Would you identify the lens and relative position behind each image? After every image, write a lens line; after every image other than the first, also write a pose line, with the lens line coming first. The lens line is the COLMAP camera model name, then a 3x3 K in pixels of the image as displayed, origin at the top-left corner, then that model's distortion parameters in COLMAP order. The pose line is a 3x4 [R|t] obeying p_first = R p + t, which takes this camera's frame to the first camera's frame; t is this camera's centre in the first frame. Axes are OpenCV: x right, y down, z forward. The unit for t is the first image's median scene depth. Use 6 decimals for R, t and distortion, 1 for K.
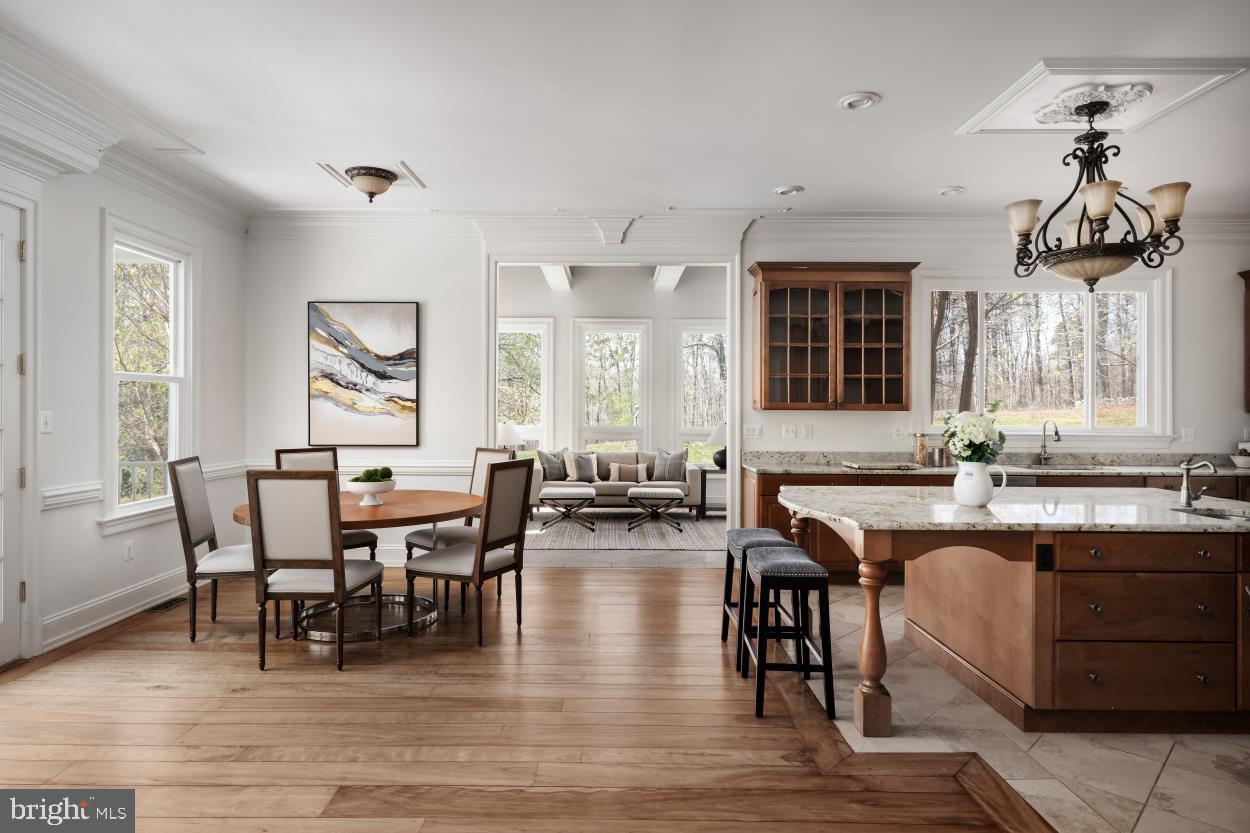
lens RADIAL K [[719.8, 0, 624.6], [0, 719.8, 414.0], [0, 0, 1]] dist [-0.000269, -0.000008]
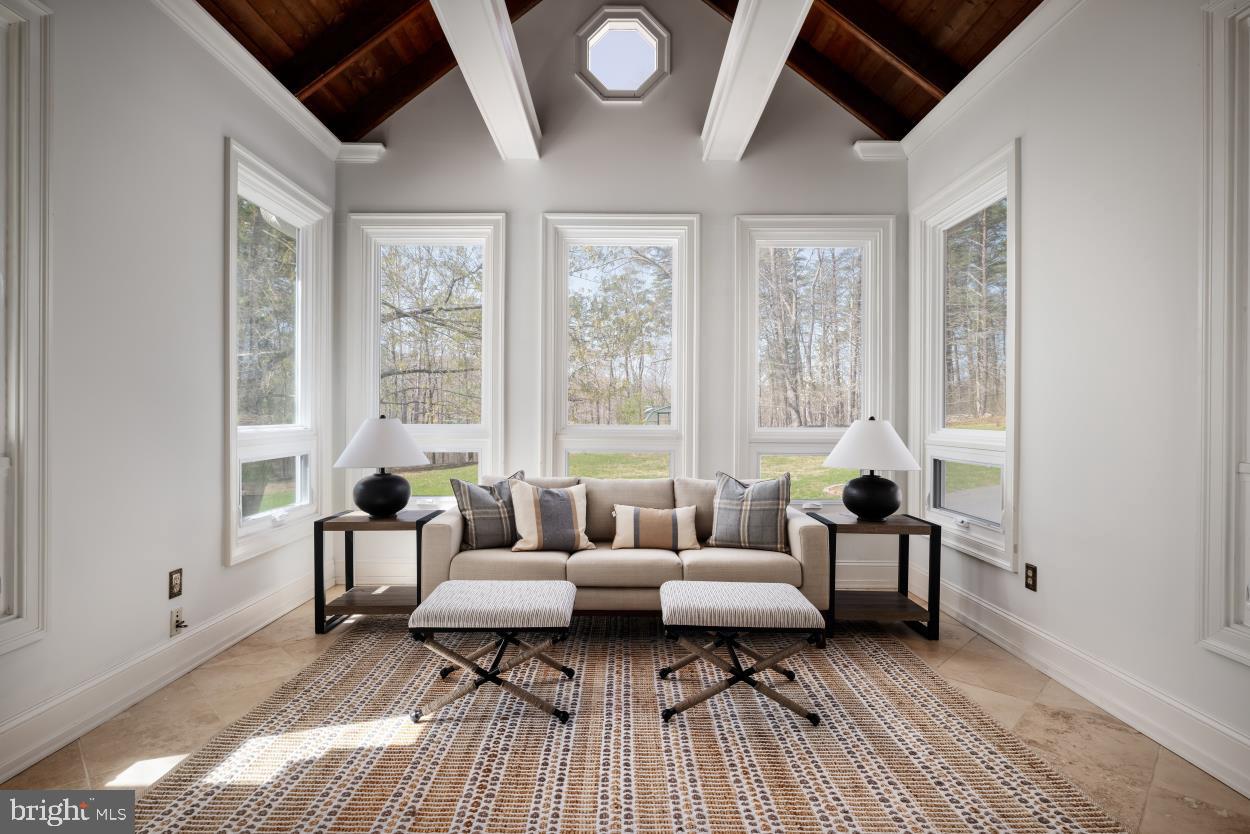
lens RADIAL K [[649.6, 0, 625.0], [0, 649.6, 420.0], [0, 0, 1]] dist [0.000267, 0.000006]
pose [[0.999919, -0.000296, -0.012745, -0.008735], [0.000212, 0.999978, -0.006587, 0.016957], [0.012747, 0.006583, 0.999897, 0.597234]]
